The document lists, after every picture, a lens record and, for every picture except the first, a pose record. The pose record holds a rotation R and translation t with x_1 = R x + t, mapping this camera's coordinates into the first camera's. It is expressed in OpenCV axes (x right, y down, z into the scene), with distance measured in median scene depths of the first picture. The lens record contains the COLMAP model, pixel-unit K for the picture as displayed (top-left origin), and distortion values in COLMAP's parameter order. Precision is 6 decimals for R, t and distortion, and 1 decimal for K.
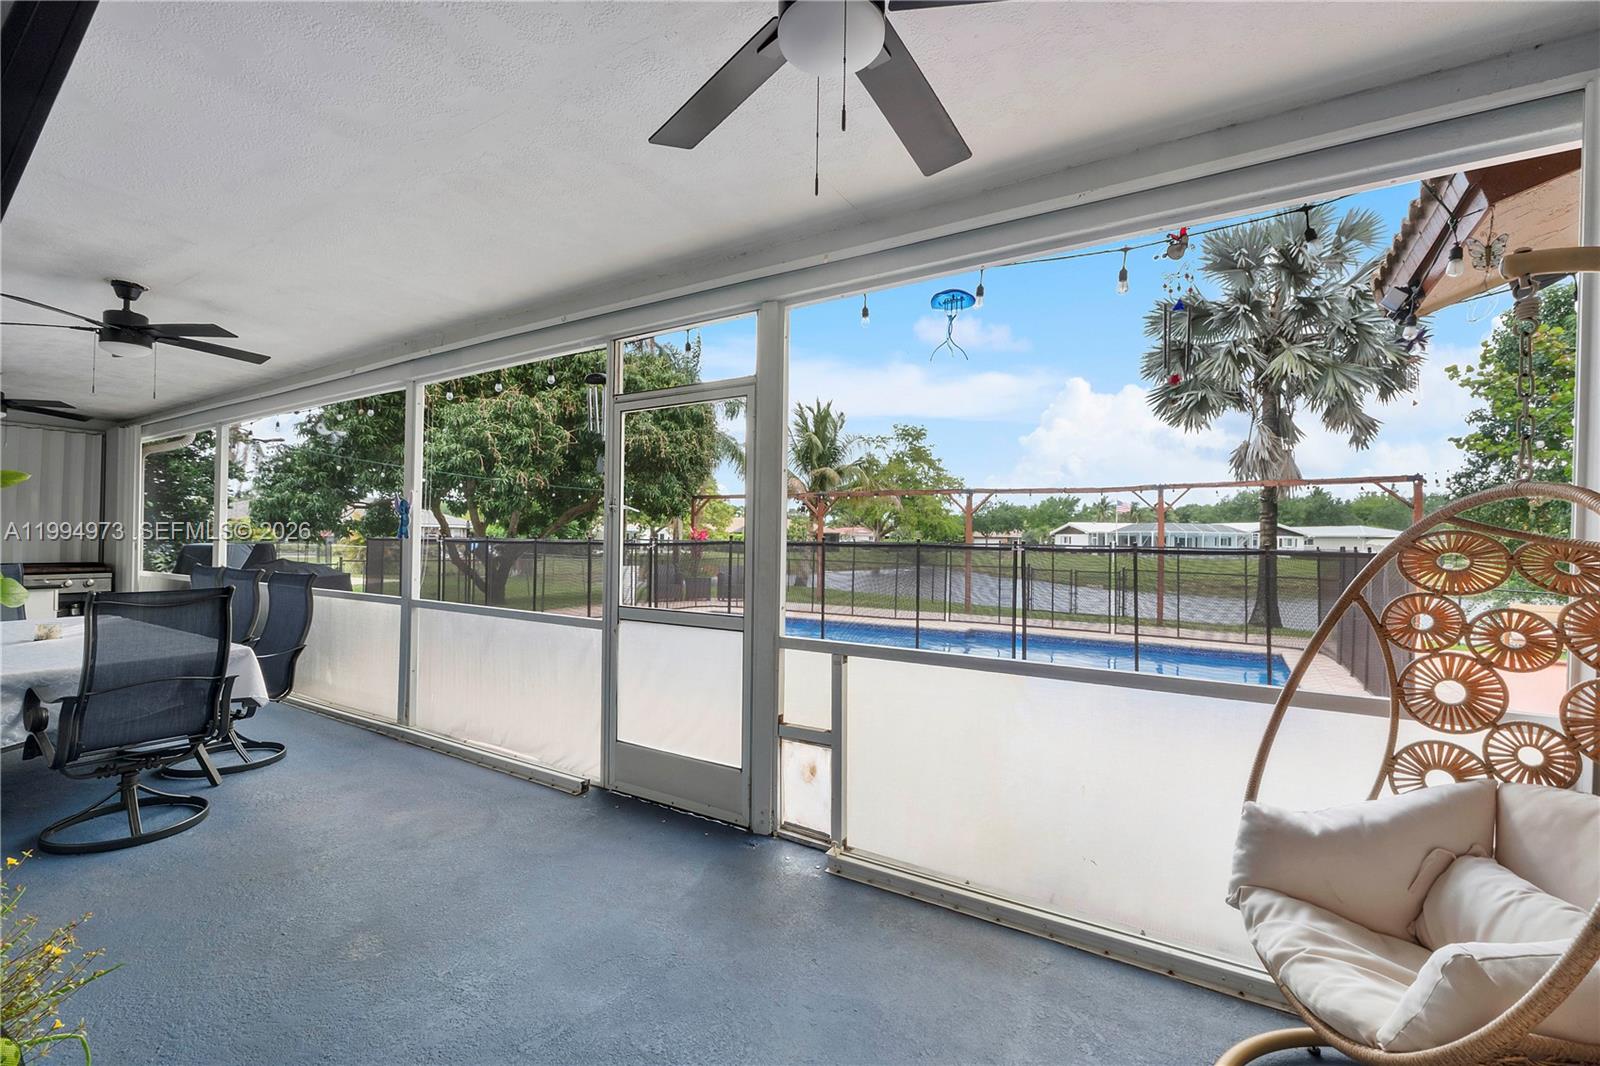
lens RADIAL K [[679.0, 0, 802.8], [0, 679.0, 530.0], [0, 0, 1]] dist [-0.002307, -0.000171]
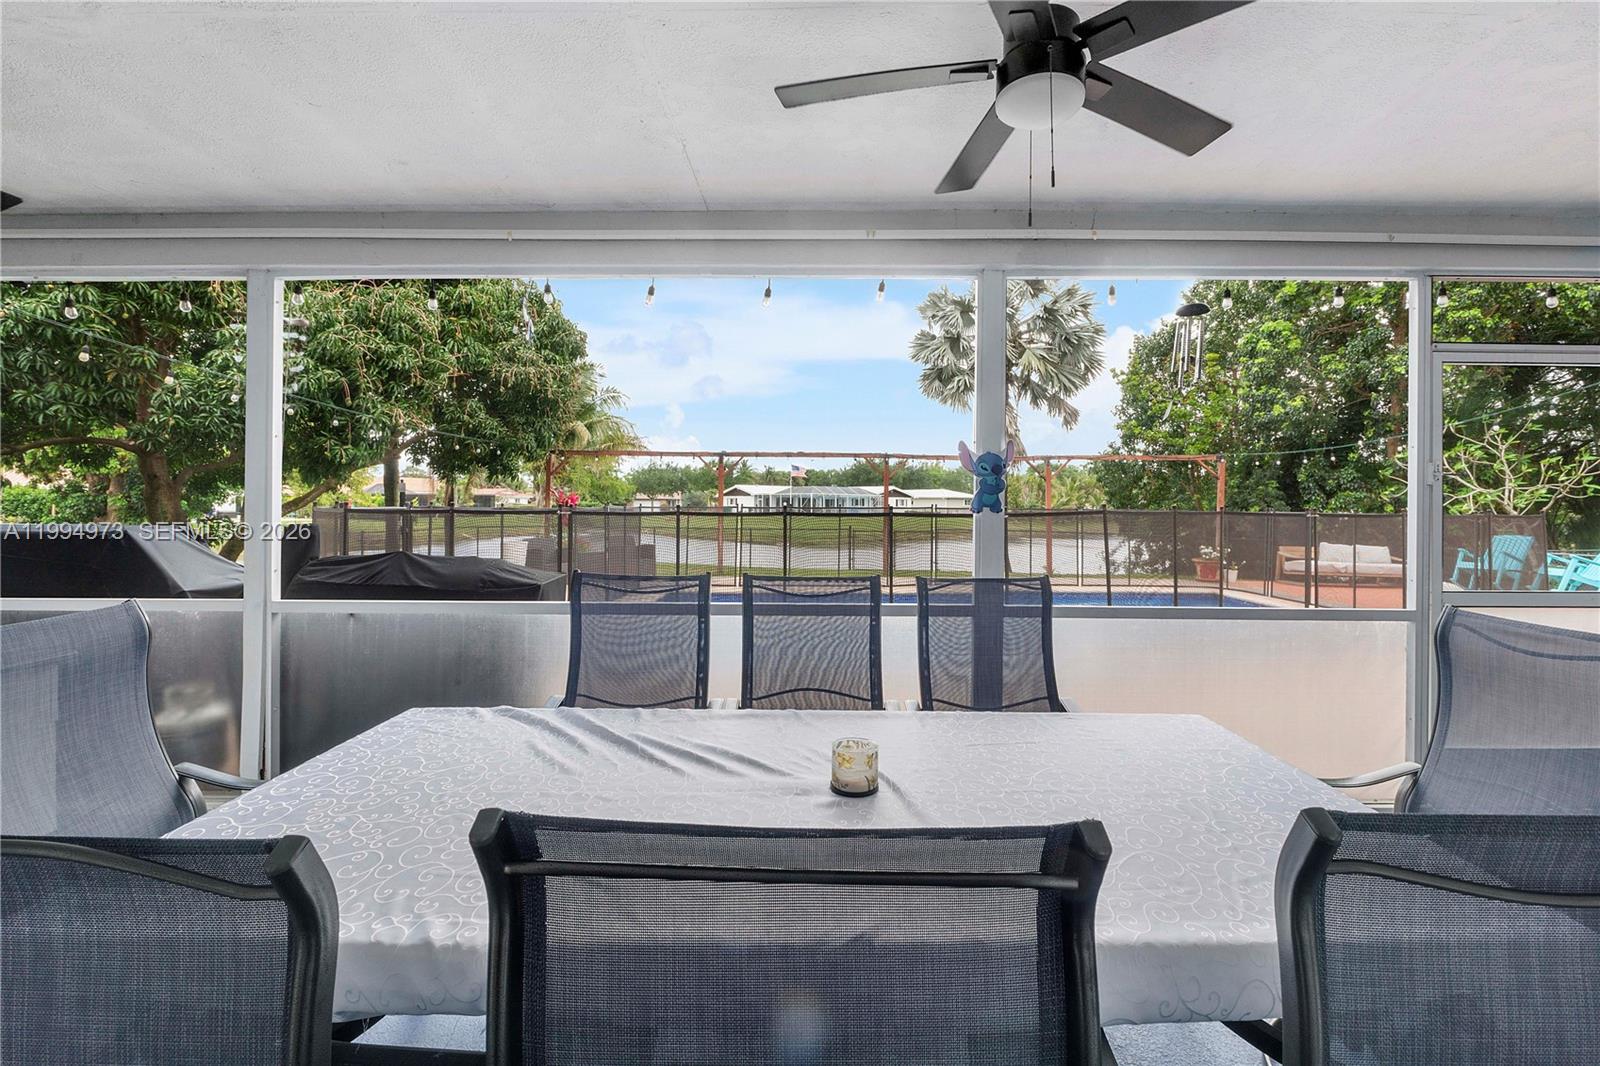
lens RADIAL K [[679.0, 0, 802.8], [0, 679.0, 530.0], [0, 0, 1]] dist [-0.002307, -0.000171]
pose [[0.859550, -0.027679, 0.510302, -0.069990], [-0.001139, 0.998426, 0.056074, -0.000689], [-0.511051, -0.048780, 0.858165, 0.035329]]
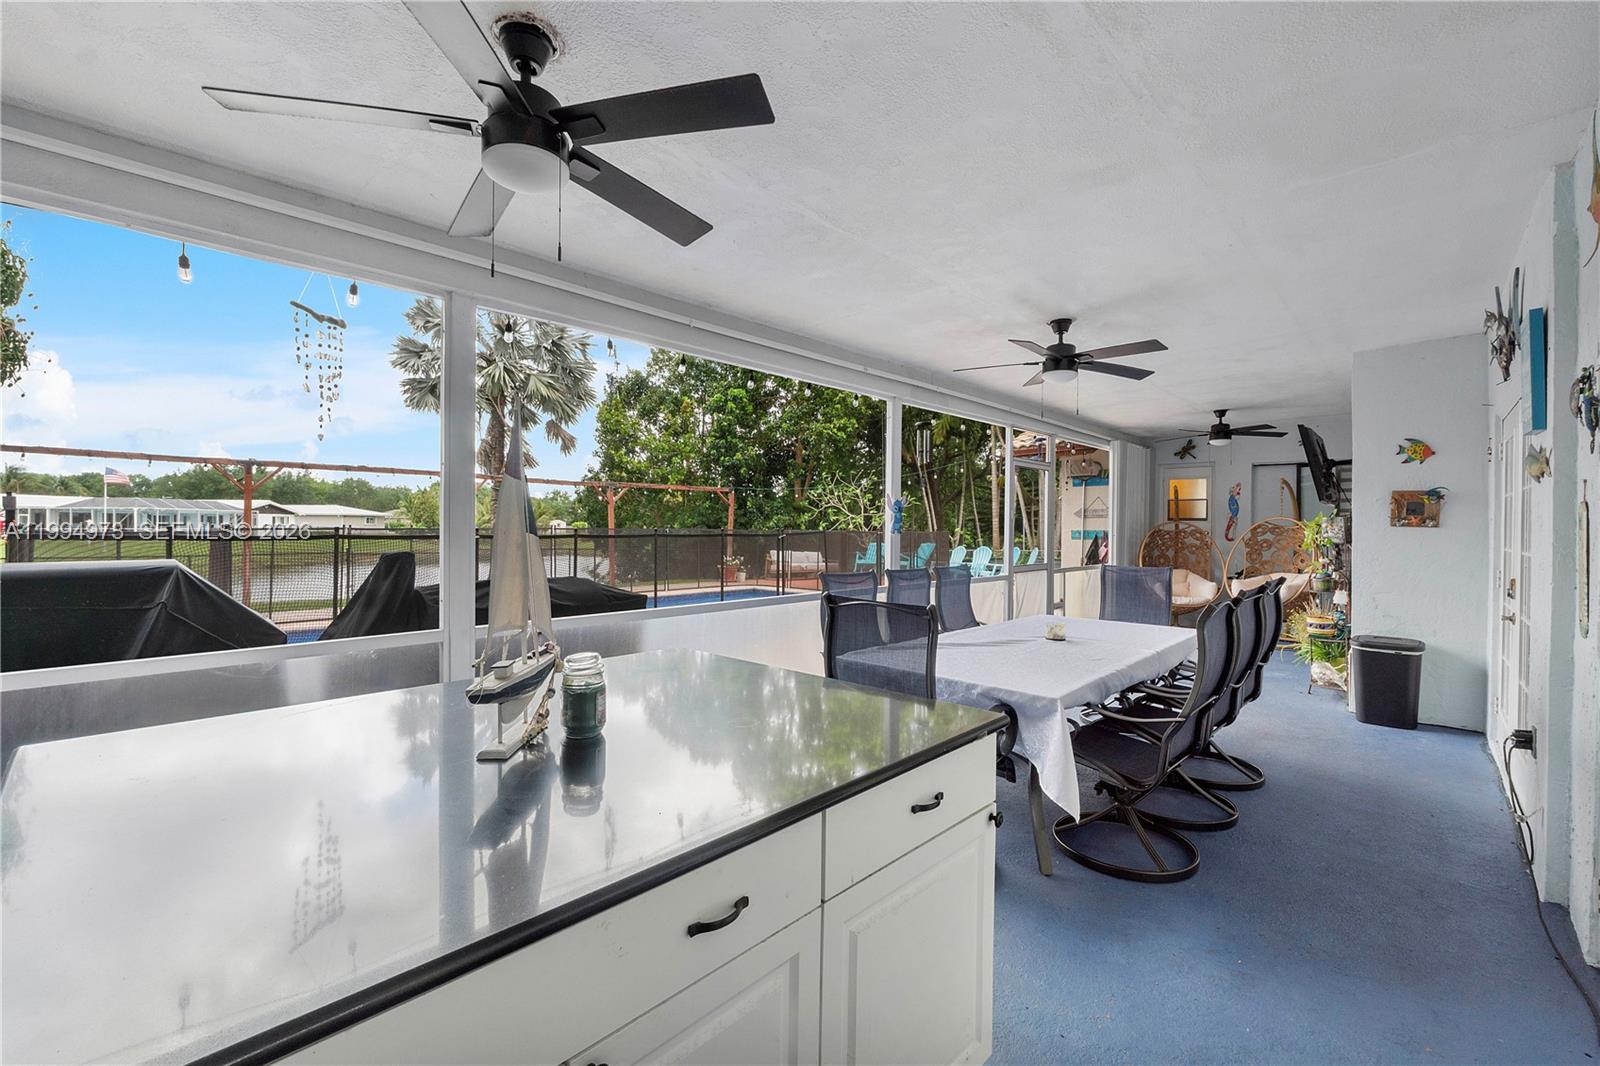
lens RADIAL K [[679.0, 0, 802.8], [0, 679.0, 530.0], [0, 0, 1]] dist [-0.002307, -0.000171]
pose [[0.196064, -0.017837, 0.980429, -0.116128], [-0.014705, 0.999669, 0.021128, -0.001021], [-0.980481, -0.018560, 0.195737, 0.060810]]
